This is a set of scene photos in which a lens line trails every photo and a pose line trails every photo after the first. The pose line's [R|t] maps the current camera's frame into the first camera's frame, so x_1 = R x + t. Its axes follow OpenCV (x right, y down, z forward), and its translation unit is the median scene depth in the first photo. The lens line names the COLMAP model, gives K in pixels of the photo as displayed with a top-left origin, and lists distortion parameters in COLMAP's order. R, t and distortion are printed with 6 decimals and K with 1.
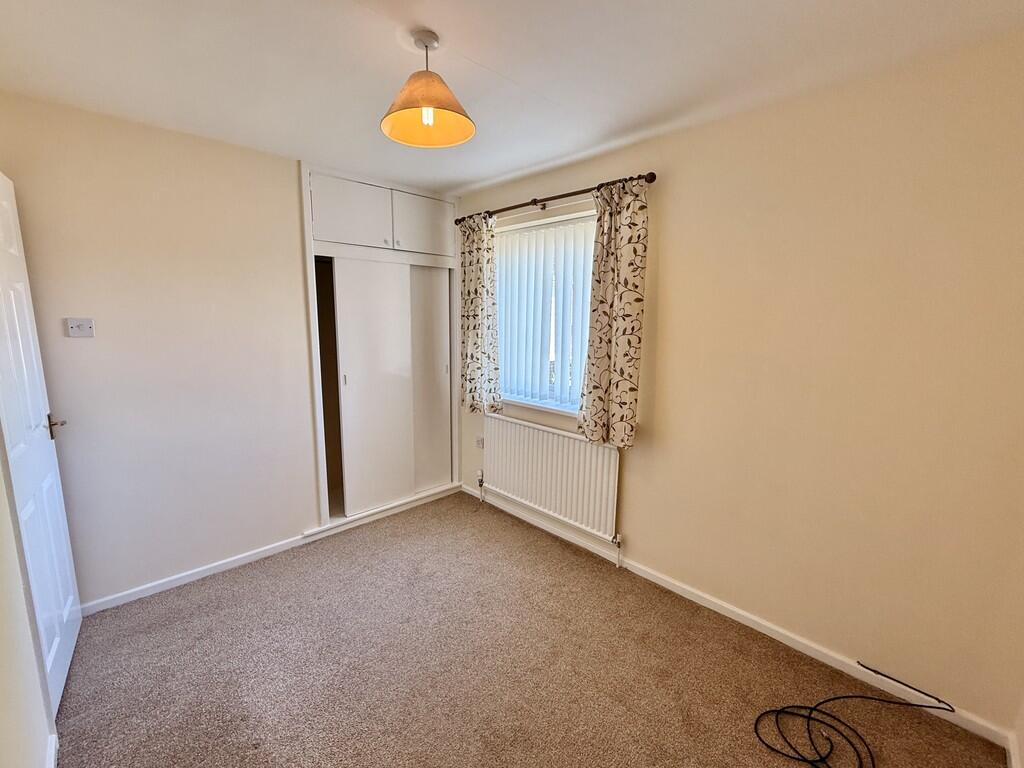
lens RADIAL K [[444.2, 0, 512.0], [0, 444.2, 384.0], [0, 0, 1]] dist [0.000297, 0.000157]
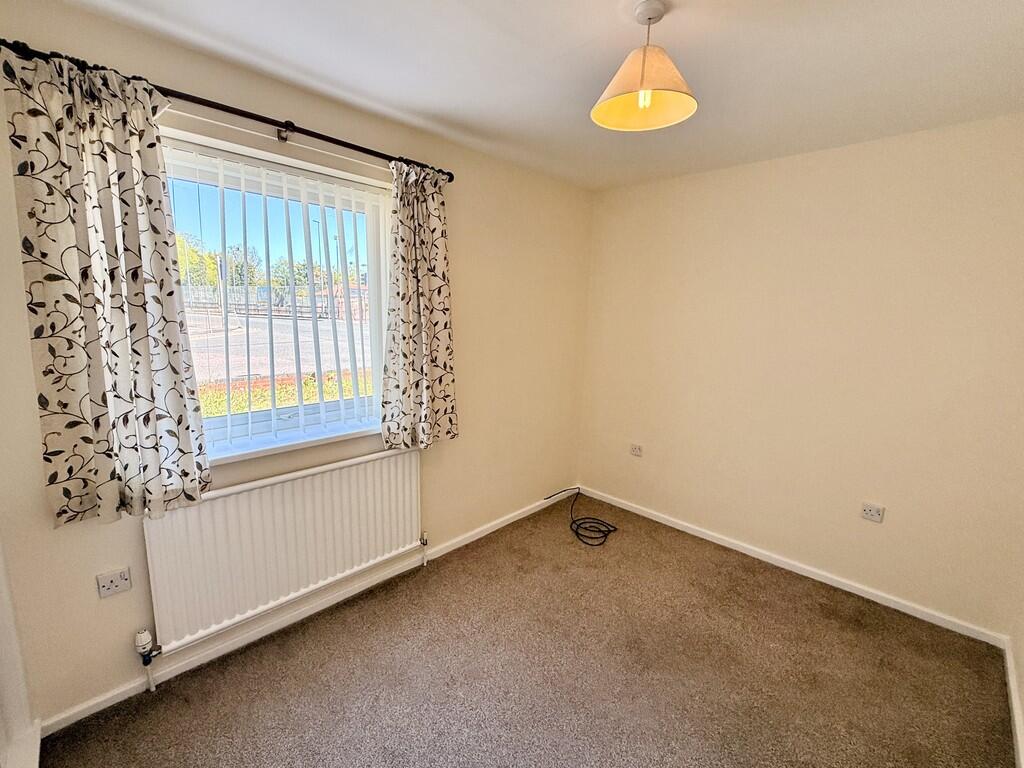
lens RADIAL K [[430.9, 0, 512.0], [0, 430.9, 384.0], [0, 0, 1]] dist [-0.001219, -0.000104]
pose [[-0.020563, -0.175435, 0.984276, -0.659473], [0.132240, 0.975357, 0.176608, -0.127121], [-0.991004, 0.133792, 0.003143, 0.779092]]
